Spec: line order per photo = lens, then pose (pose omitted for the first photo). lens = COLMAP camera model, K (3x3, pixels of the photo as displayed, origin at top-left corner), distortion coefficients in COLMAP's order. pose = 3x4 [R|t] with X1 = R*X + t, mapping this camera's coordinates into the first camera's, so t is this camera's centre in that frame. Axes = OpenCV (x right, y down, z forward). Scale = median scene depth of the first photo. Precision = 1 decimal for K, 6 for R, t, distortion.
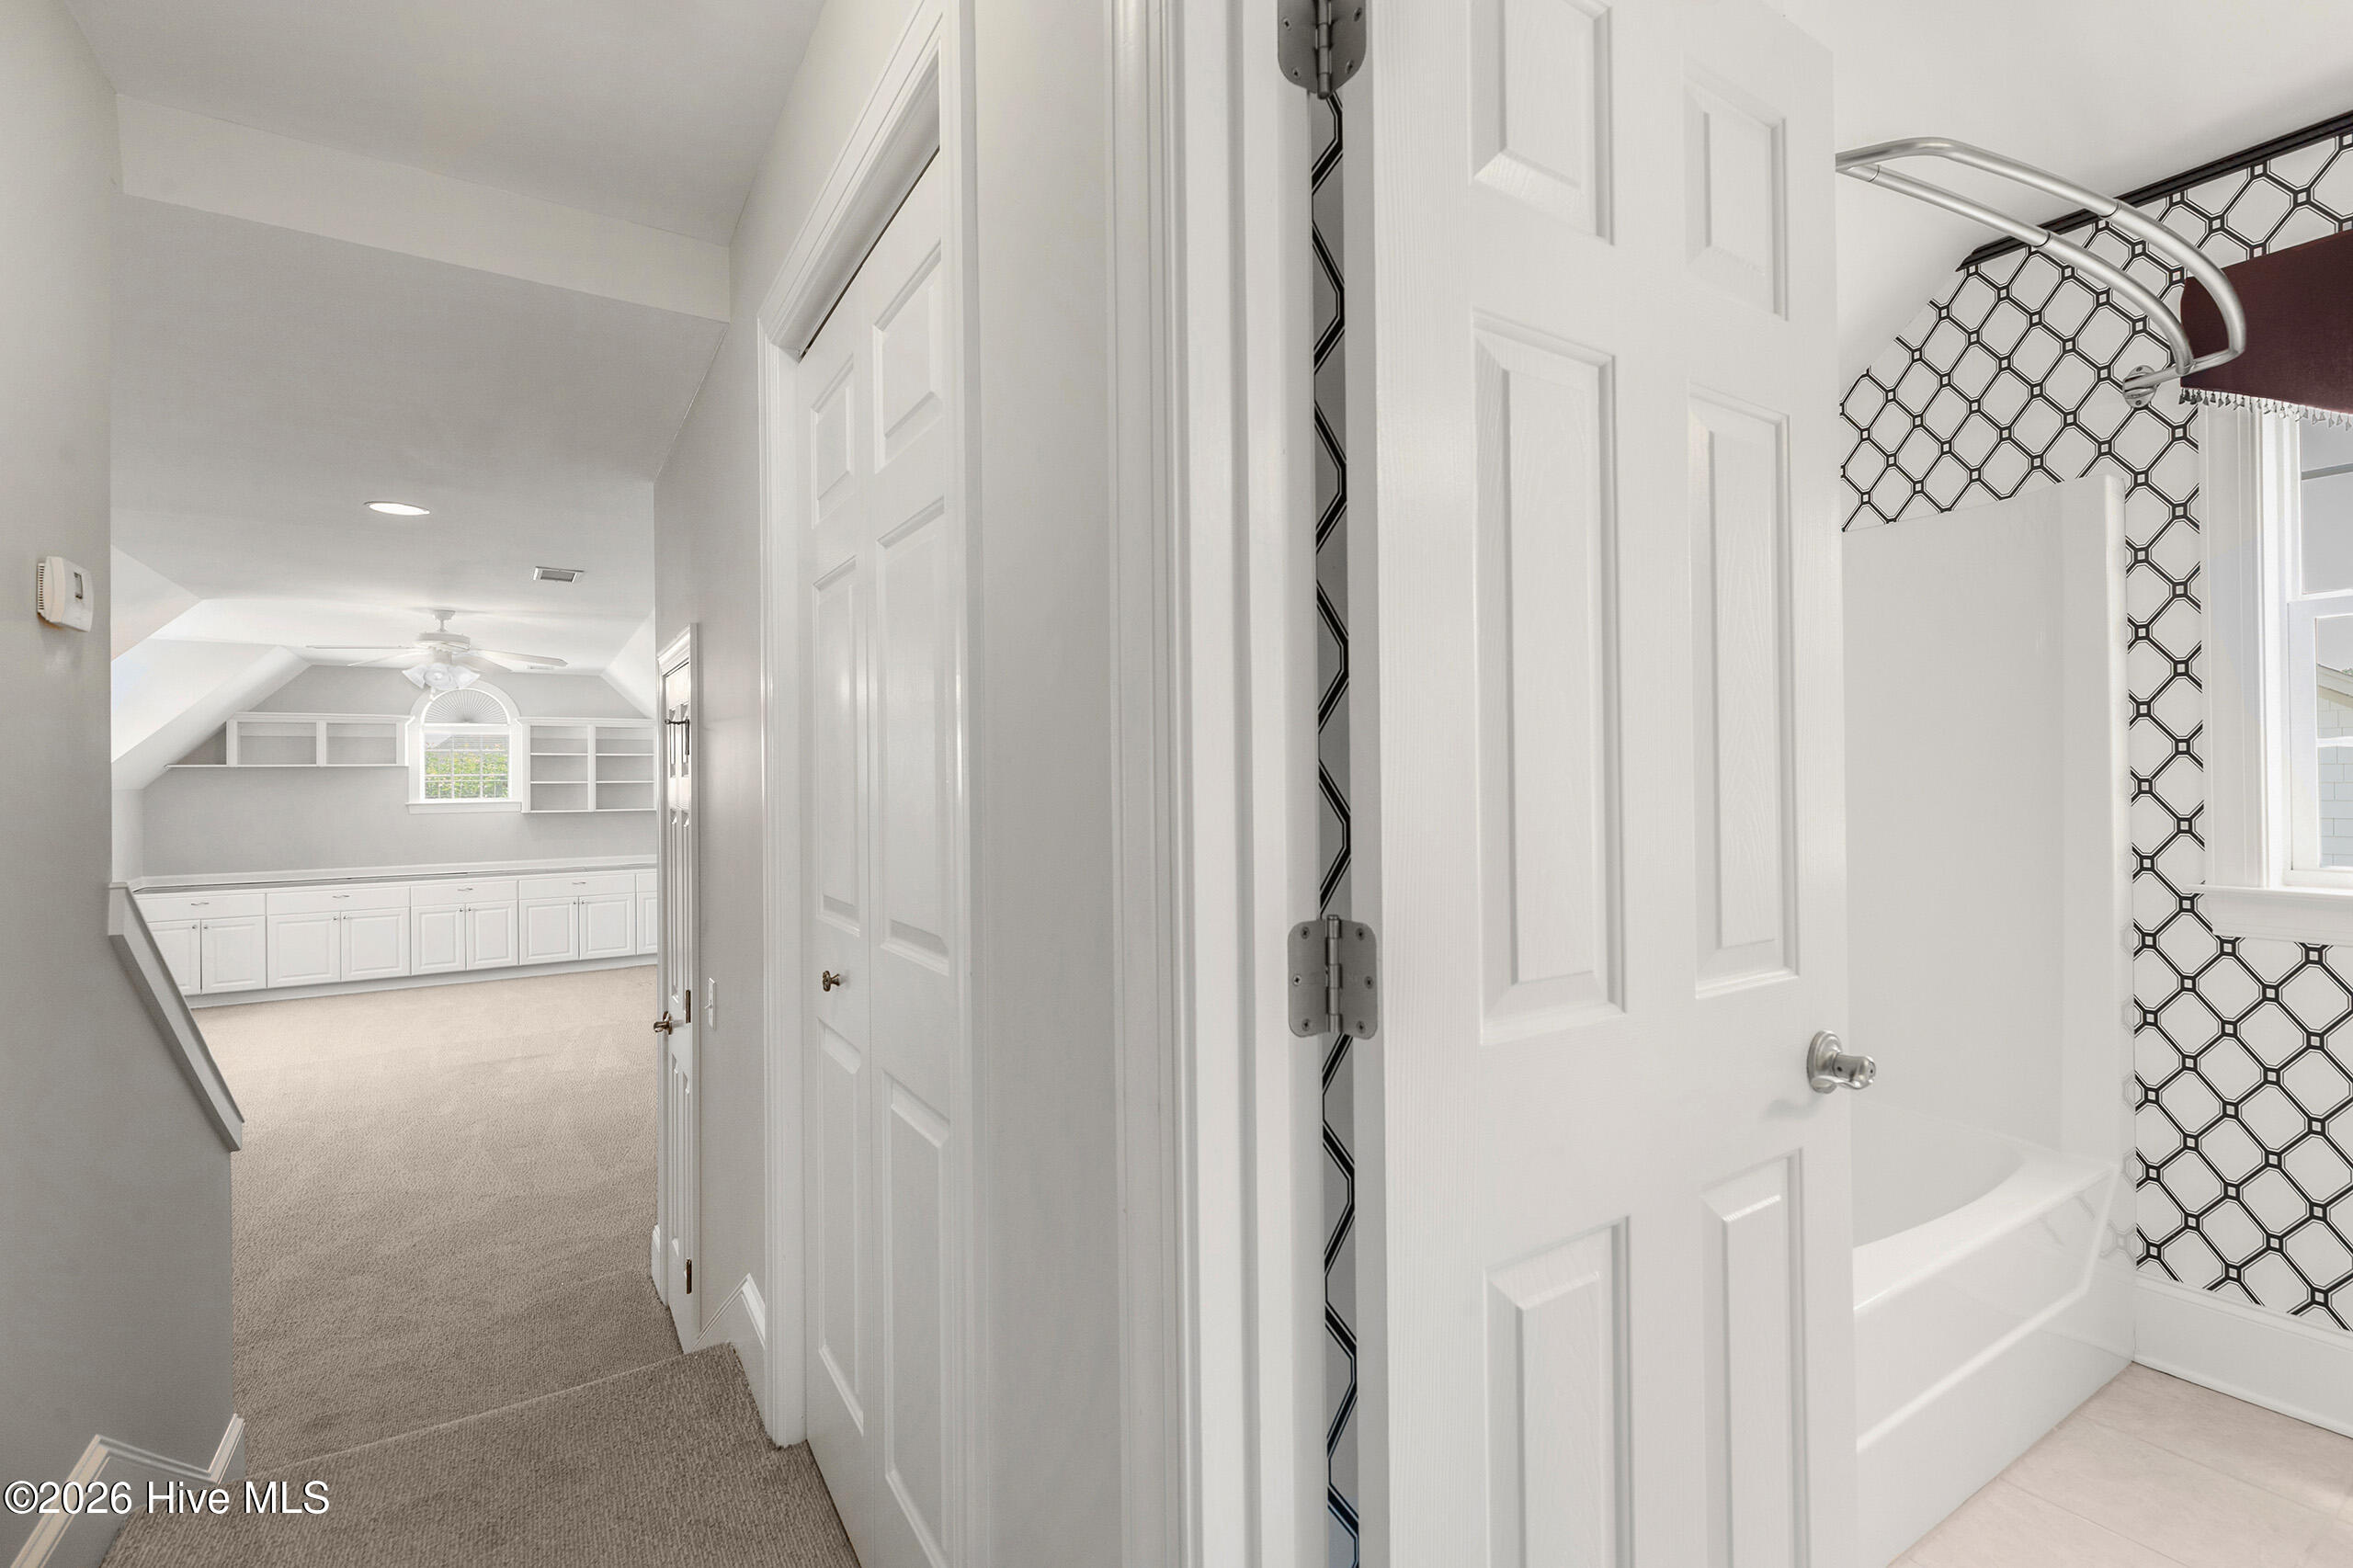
lens RADIAL K [[1061.3, 0, 1184.3], [0, 1061.3, 775.4], [0, 0, 1]] dist [0.001855, 0.000080]
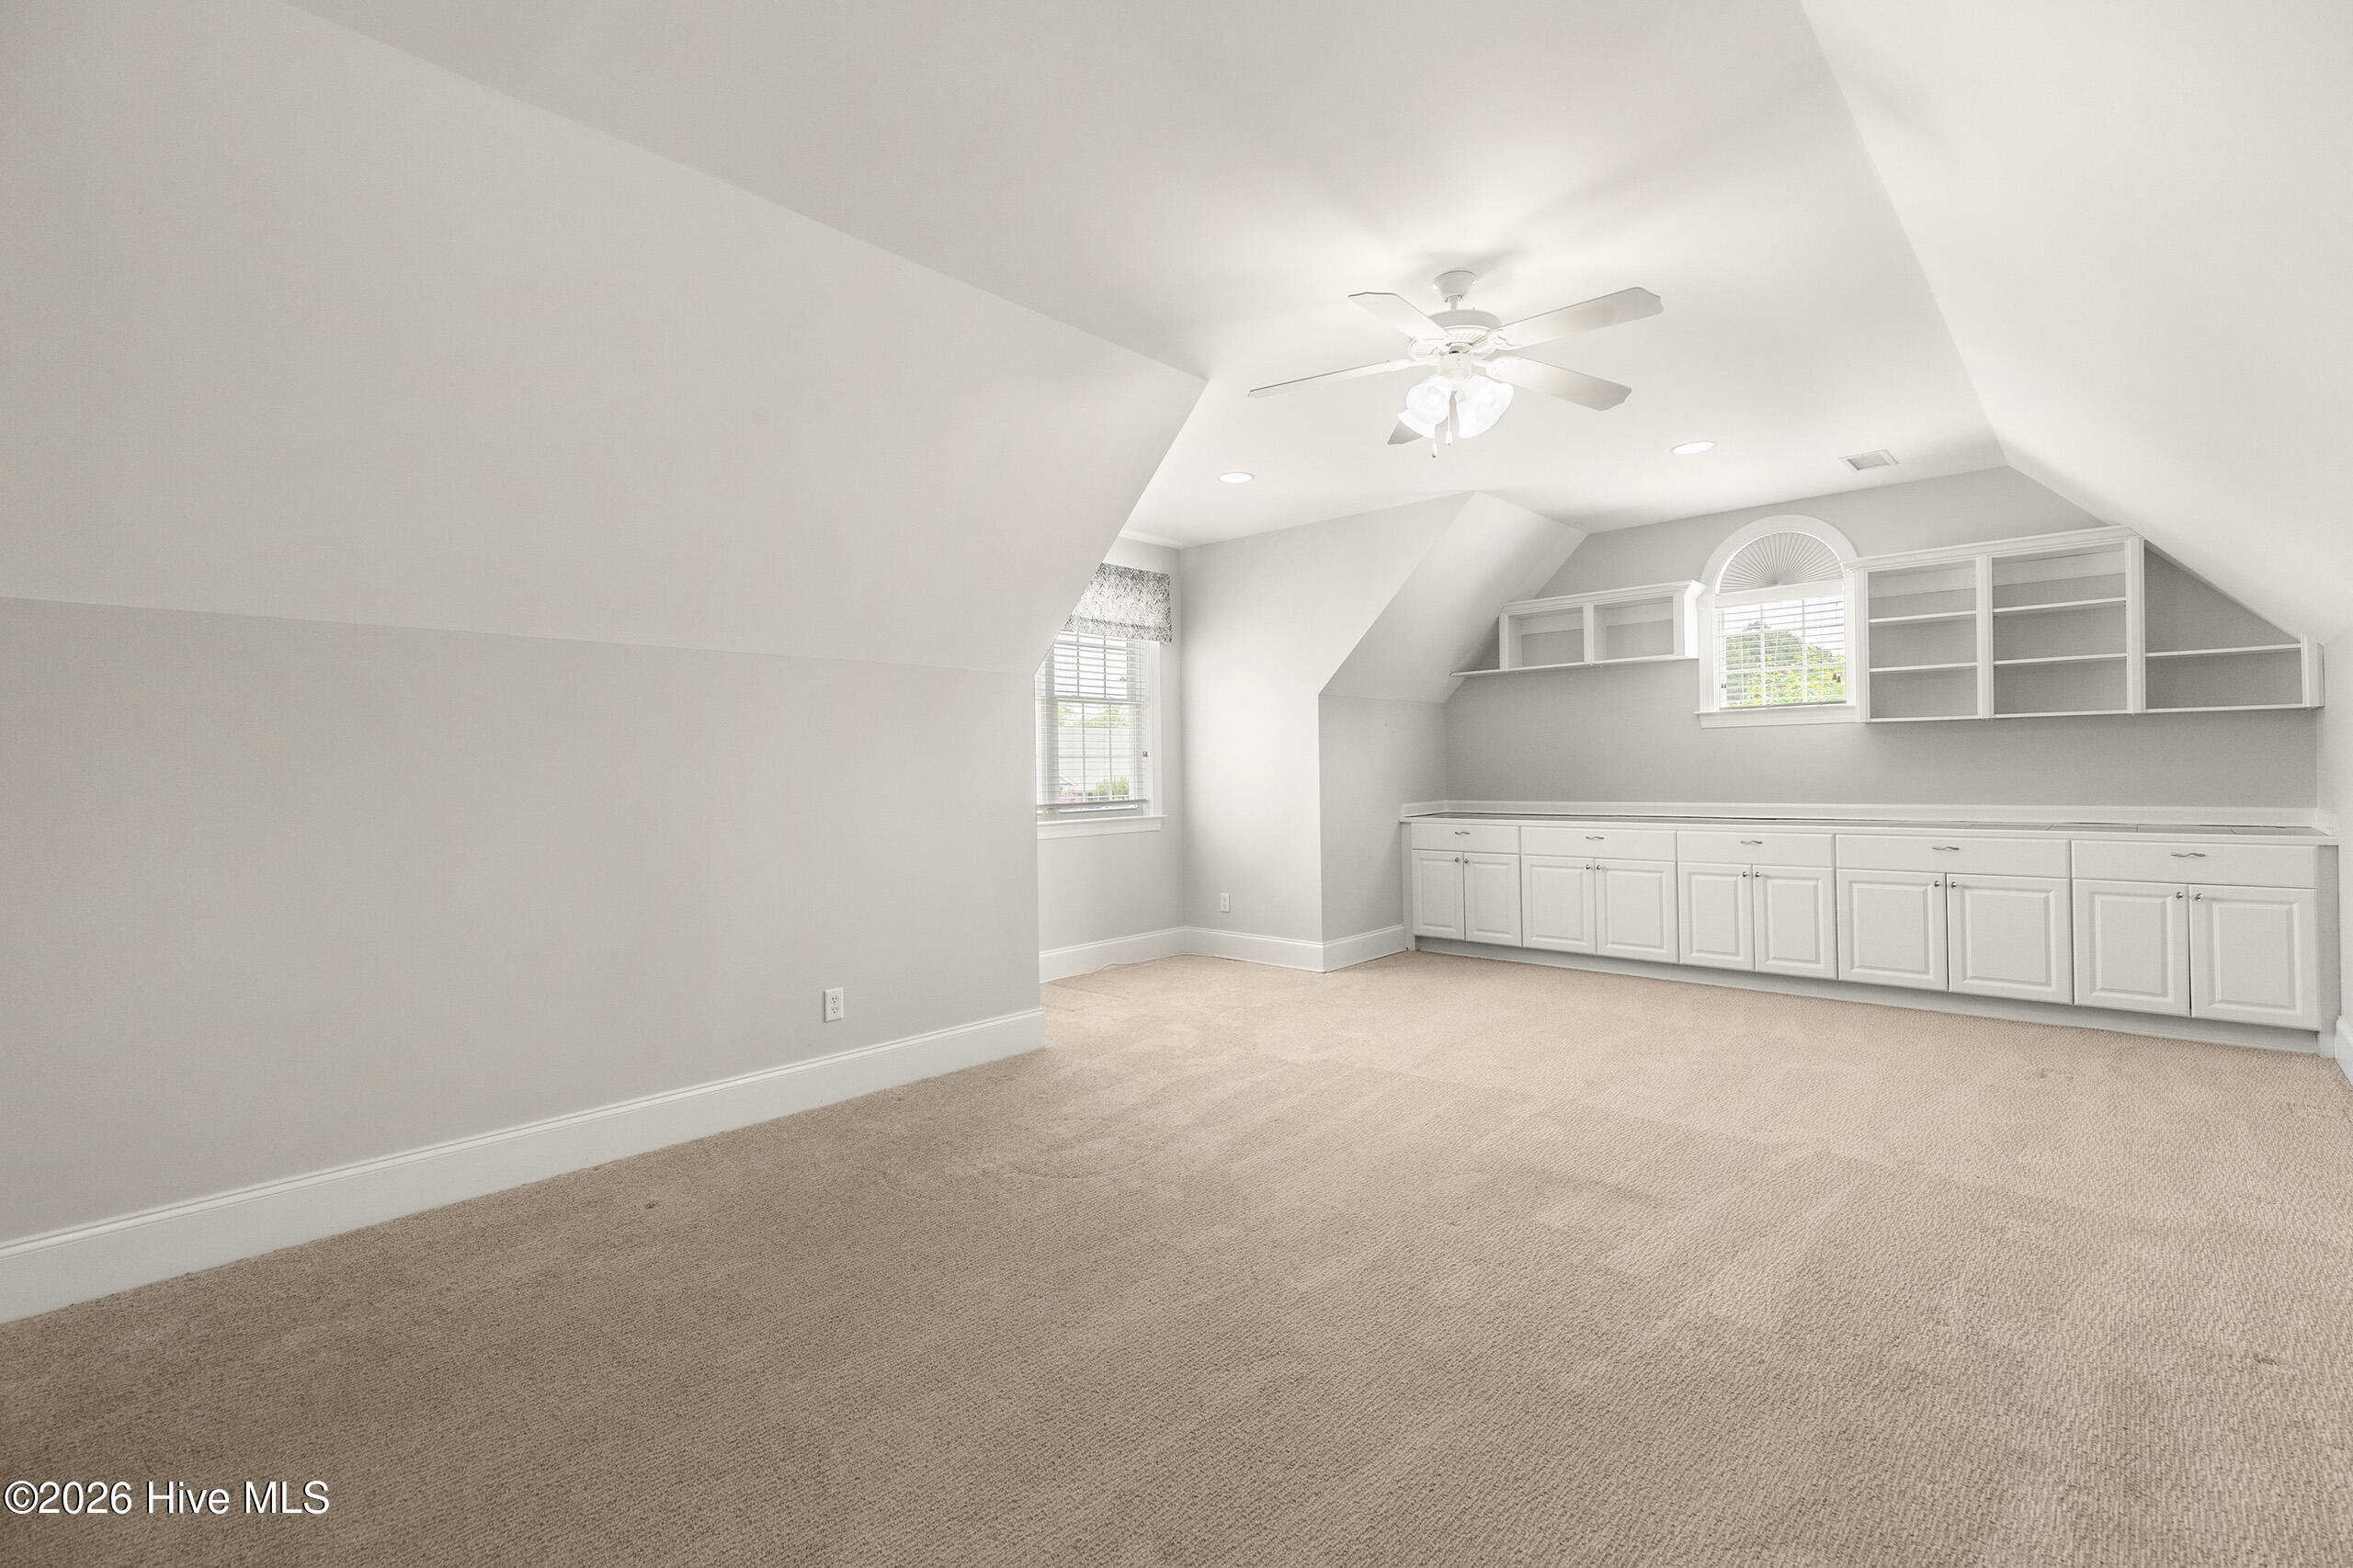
lens RADIAL K [[1061.3, 0, 1184.3], [0, 1061.3, 775.4], [0, 0, 1]] dist [0.001855, 0.000080]
pose [[0.270050, 0.012360, -0.962767, -0.155565], [0.012880, 0.999782, 0.016448, 0.050814], [0.962760, -0.016842, 0.269832, 0.486056]]
